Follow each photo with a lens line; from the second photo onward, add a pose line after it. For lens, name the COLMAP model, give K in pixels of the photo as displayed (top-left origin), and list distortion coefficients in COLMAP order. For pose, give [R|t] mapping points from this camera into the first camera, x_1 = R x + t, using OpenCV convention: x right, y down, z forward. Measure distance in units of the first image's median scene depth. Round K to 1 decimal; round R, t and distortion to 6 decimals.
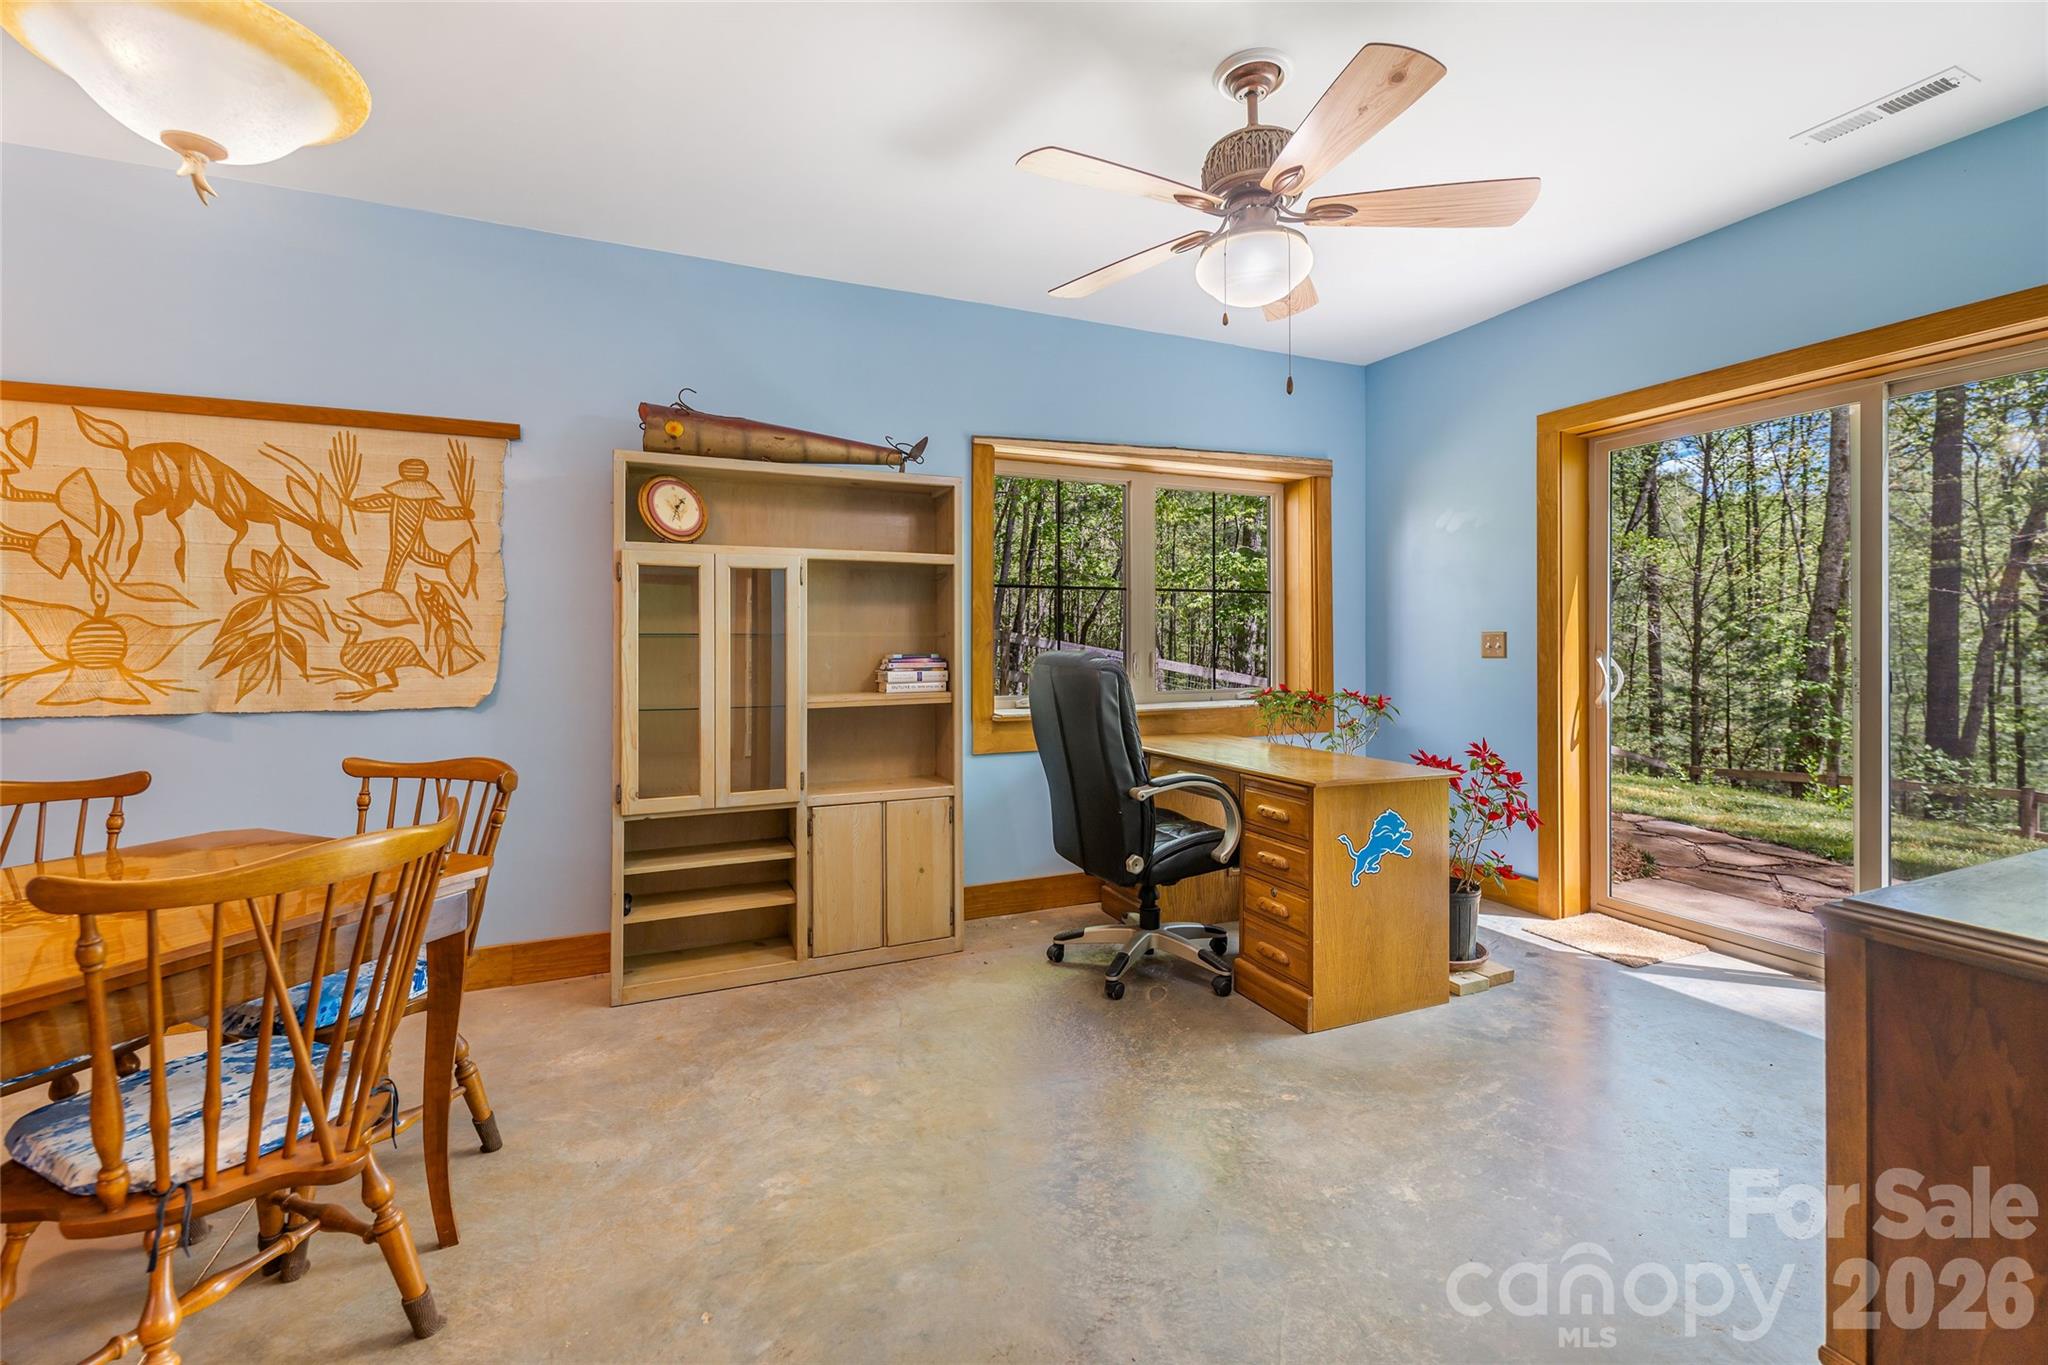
lens RADIAL K [[849.3, 0, 1029.4], [0, 849.3, 659.0], [0, 0, 1]] dist [0.000306, -0.000884]
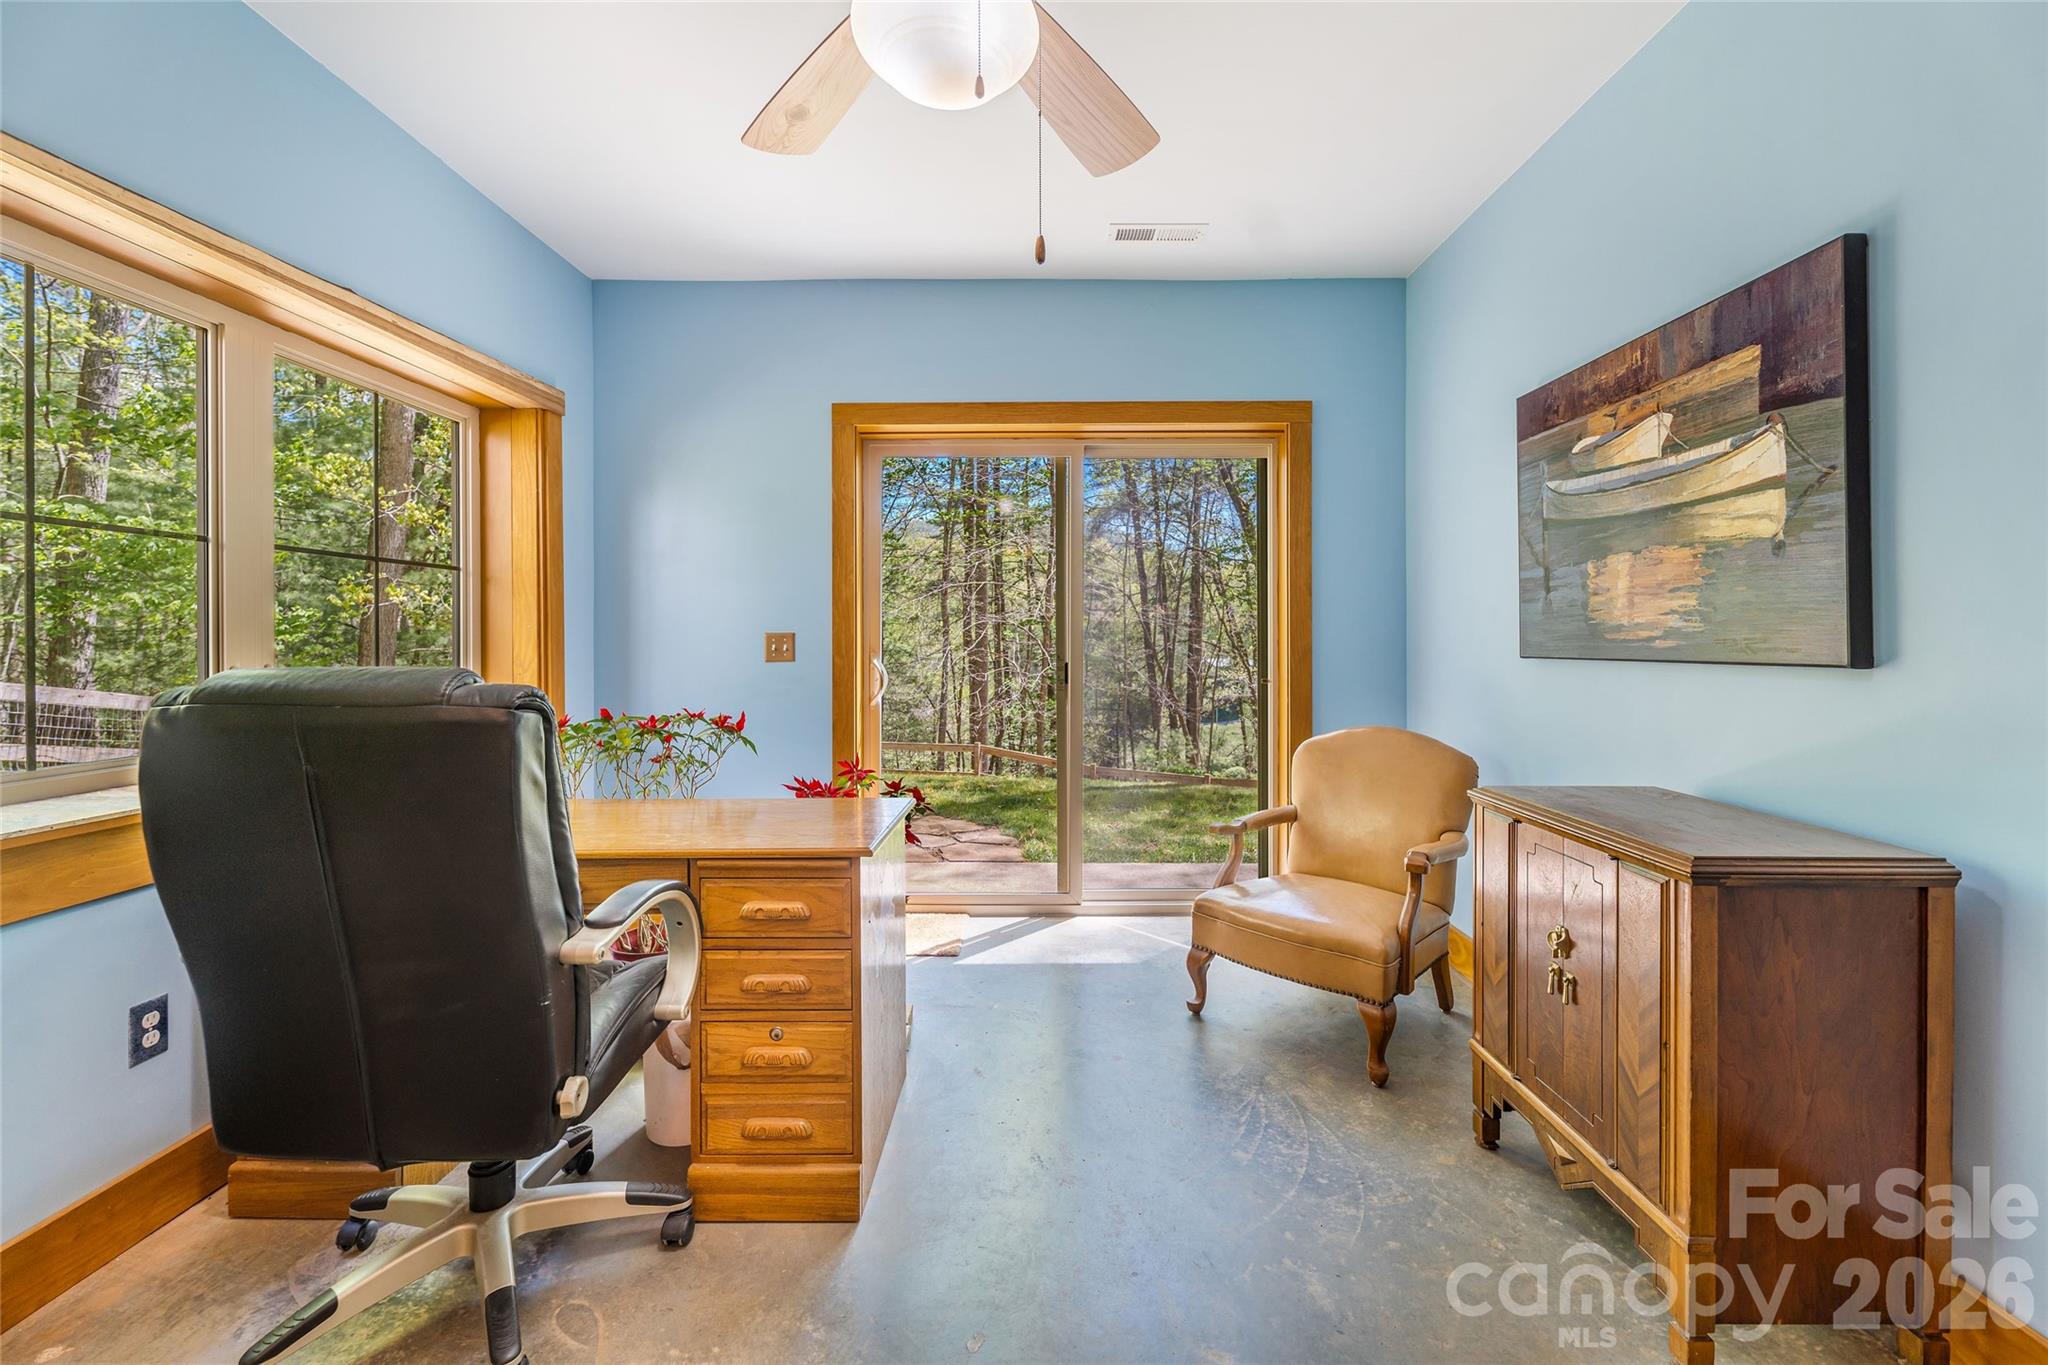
lens RADIAL K [[849.3, 0, 1029.4], [0, 849.3, 659.0], [0, 0, 1]] dist [0.000306, -0.000884]
pose [[0.411683, -0.021614, 0.911071, -0.190834], [0.019345, 0.999701, 0.014976, -0.016109], [-0.911122, 0.011459, 0.411978, 0.466069]]
